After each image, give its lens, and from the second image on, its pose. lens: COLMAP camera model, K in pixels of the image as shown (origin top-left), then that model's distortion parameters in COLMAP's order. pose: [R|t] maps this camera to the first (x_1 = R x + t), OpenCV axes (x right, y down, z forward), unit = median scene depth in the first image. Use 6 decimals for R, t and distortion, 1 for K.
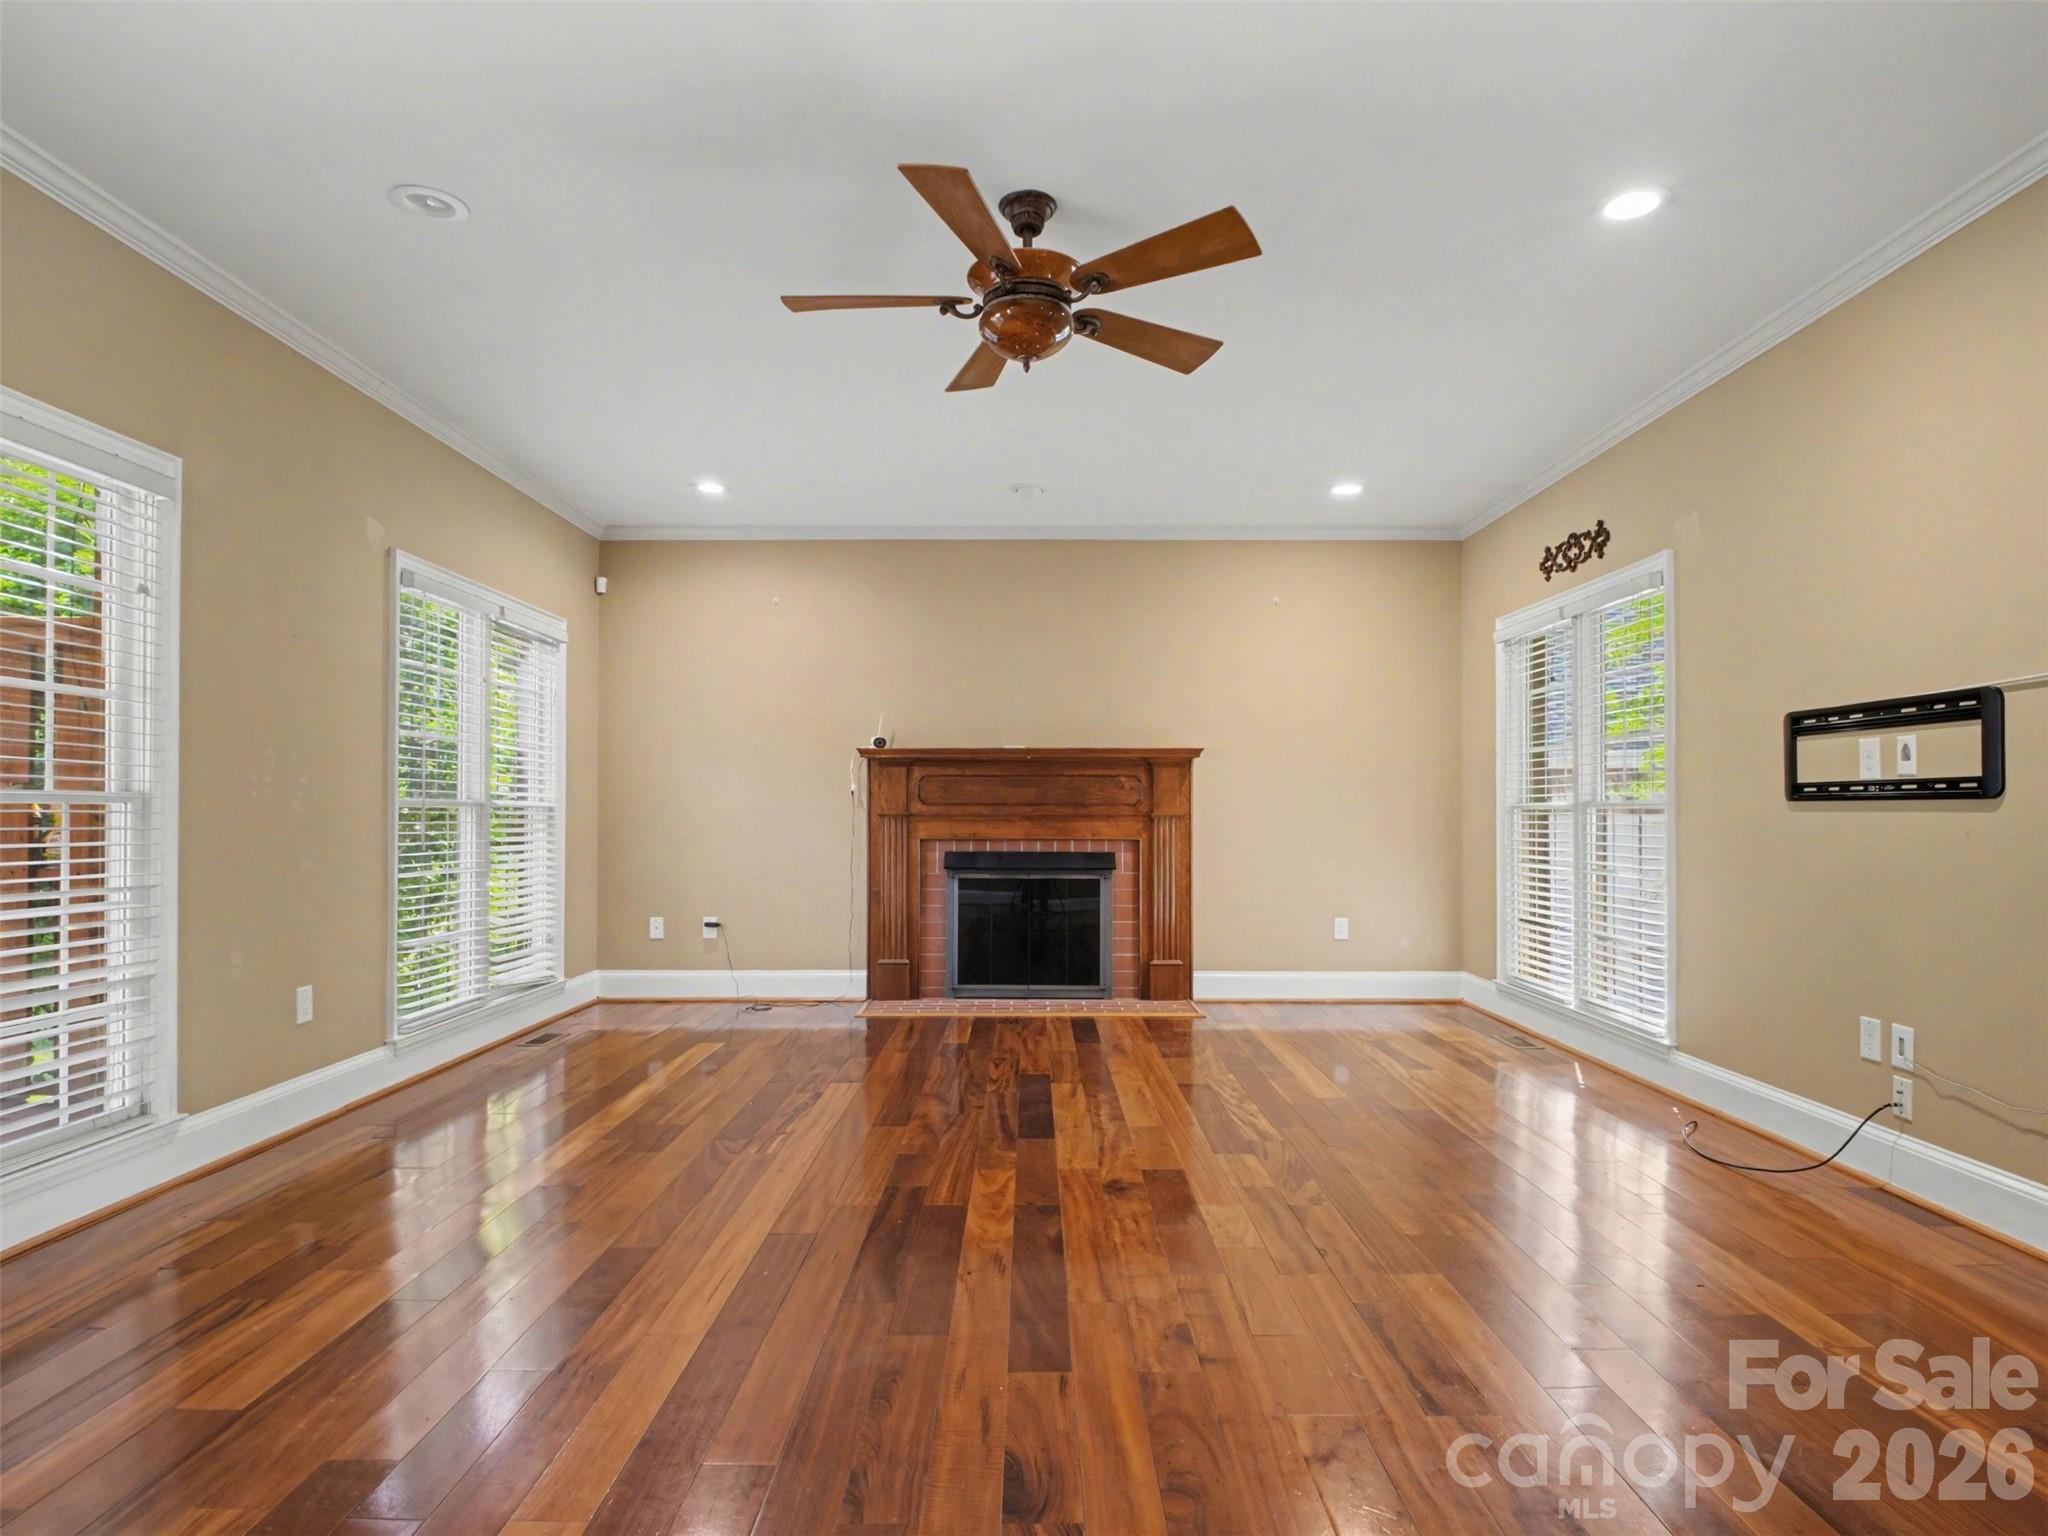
lens RADIAL K [[1085.7, 0, 1022.4], [0, 1085.7, 811.4], [0, 0, 1]] dist [0.000843, -0.001373]
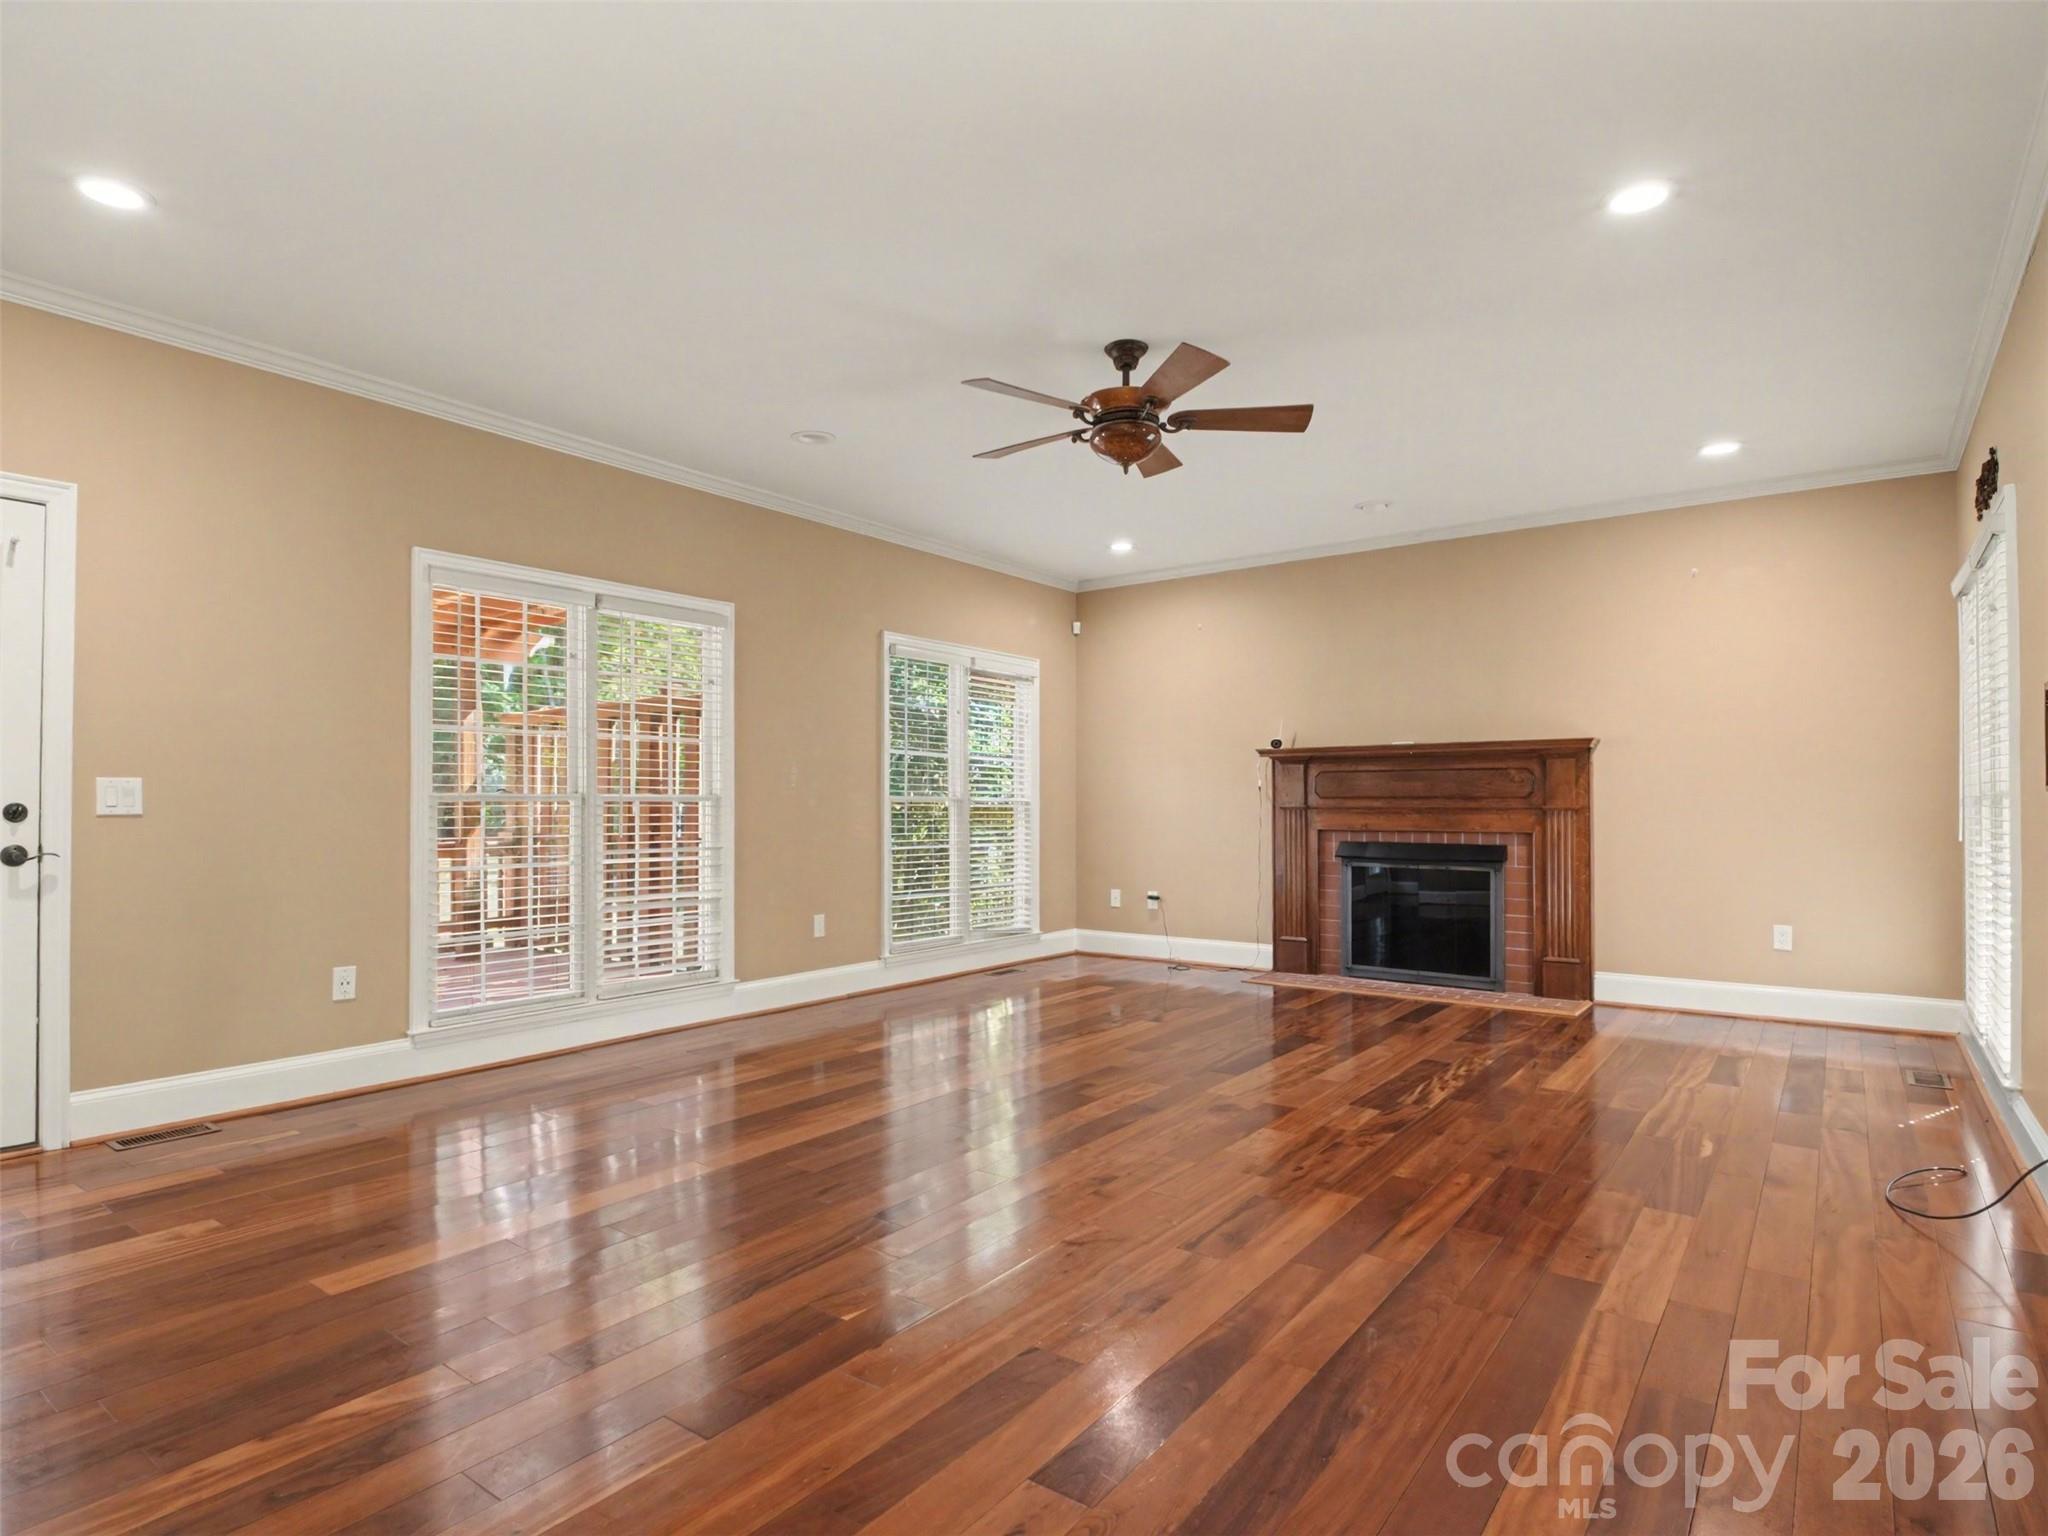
lens RADIAL K [[1085.7, 0, 1022.4], [0, 1085.7, 811.4], [0, 0, 1]] dist [0.000843, -0.001373]
pose [[0.804212, 0.002158, -0.594338, 0.322107], [0.001866, 0.999979, 0.006157, -0.000451], [0.594339, -0.006060, 0.804192, -0.067218]]
